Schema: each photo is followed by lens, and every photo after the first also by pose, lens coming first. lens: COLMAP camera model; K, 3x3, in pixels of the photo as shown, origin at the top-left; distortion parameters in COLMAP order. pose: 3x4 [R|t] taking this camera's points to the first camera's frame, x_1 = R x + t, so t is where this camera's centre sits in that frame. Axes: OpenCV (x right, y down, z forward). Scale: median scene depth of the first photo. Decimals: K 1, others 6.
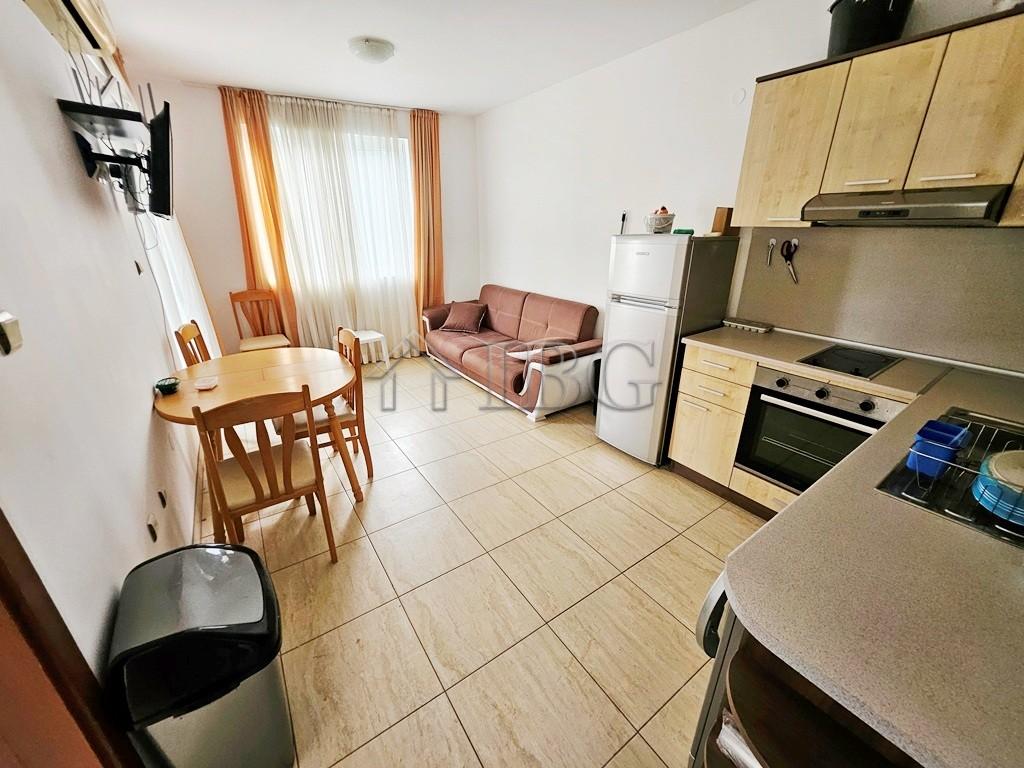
lens RADIAL K [[402.1, 0, 509.2], [0, 402.1, 377.9], [0, 0, 1]] dist [-0.007600, 0.000283]
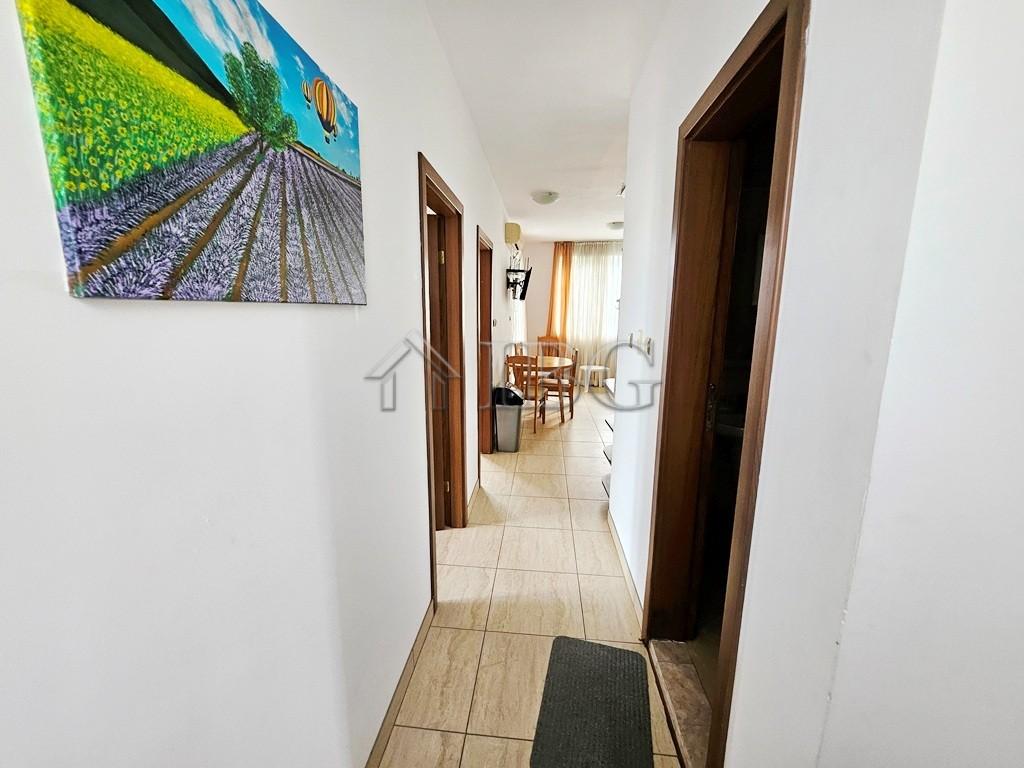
lens RADIAL K [[403.7, 0, 509.0], [0, 403.7, 380.0], [0, 0, 1]] dist [-0.002326, -0.000082]
pose [[0.773271, 0.129396, -0.620732, 0.866989], [-0.241439, 0.965297, -0.099547, 0.424273], [0.586309, 0.226846, 0.777677, -1.089075]]
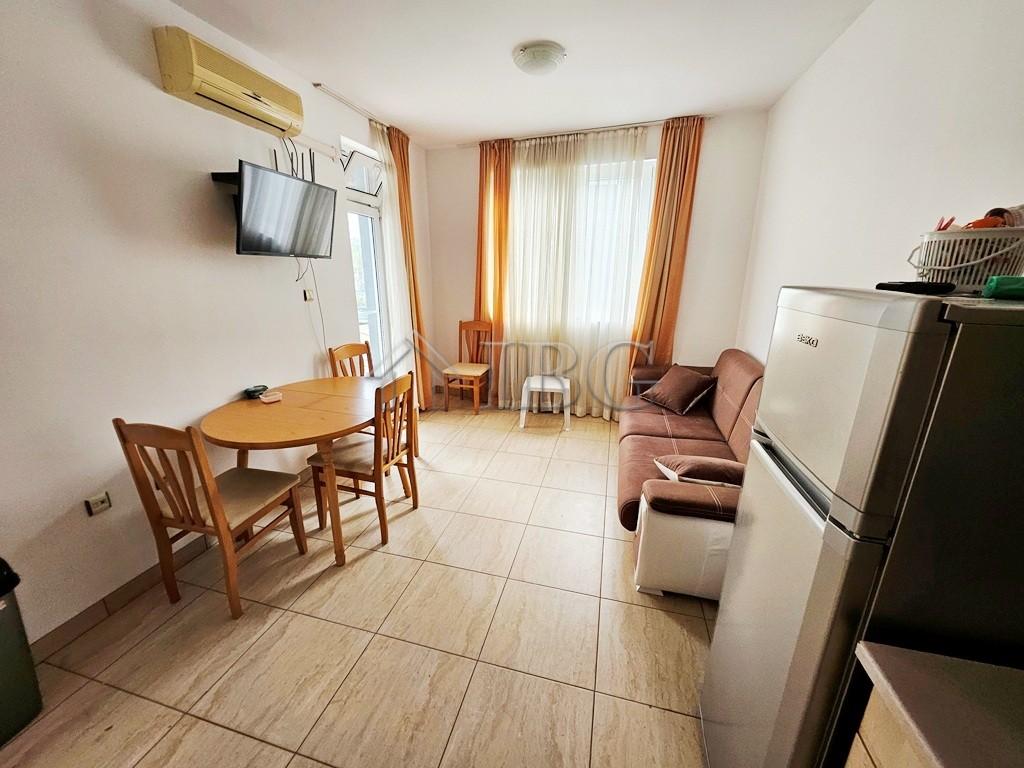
lens RADIAL K [[403.7, 0, 509.0], [0, 403.7, 380.0], [0, 0, 1]] dist [-0.002326, -0.000082]
pose [[0.650529, 0.211197, -0.729526, 0.500668], [-0.271901, 0.961654, 0.035940, -0.253881], [0.709142, 0.174978, 0.683008, 0.673979]]
